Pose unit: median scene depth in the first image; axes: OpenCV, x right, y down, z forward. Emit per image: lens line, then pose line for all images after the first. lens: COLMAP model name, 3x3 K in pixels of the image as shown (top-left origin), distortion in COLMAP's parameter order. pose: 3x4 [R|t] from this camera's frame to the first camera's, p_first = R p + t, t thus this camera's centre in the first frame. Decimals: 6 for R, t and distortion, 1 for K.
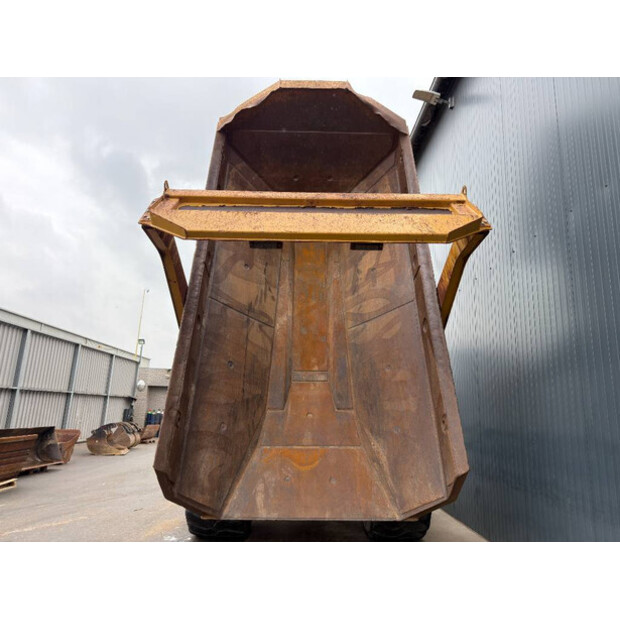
lens RADIAL K [[442.5, 0, 310.0], [0, 442.5, 310.0], [0, 0, 1]] dist [0.035291, -0.006173]
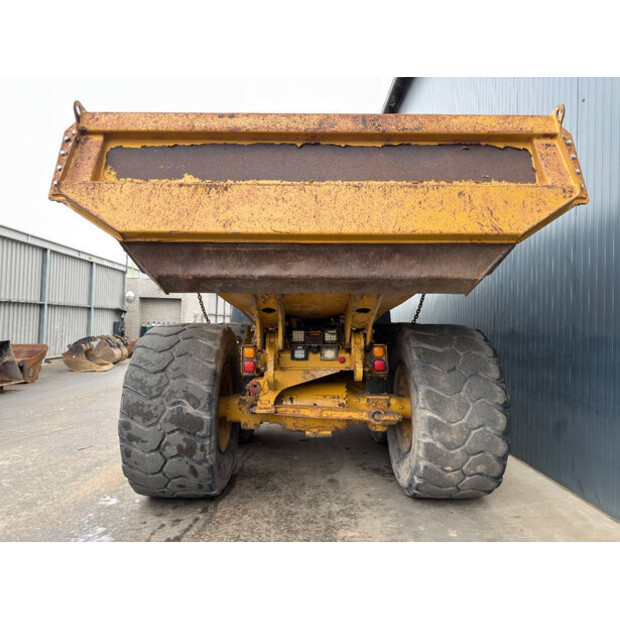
lens RADIAL K [[442.5, 0, 310.0], [0, 442.5, 310.0], [0, 0, 1]] dist [0.035291, -0.006173]
pose [[0.999969, -0.004900, -0.006139, 0.000162], [0.005991, 0.981255, 0.192619, 0.028798], [0.005080, -0.192650, 0.981254, 0.124133]]
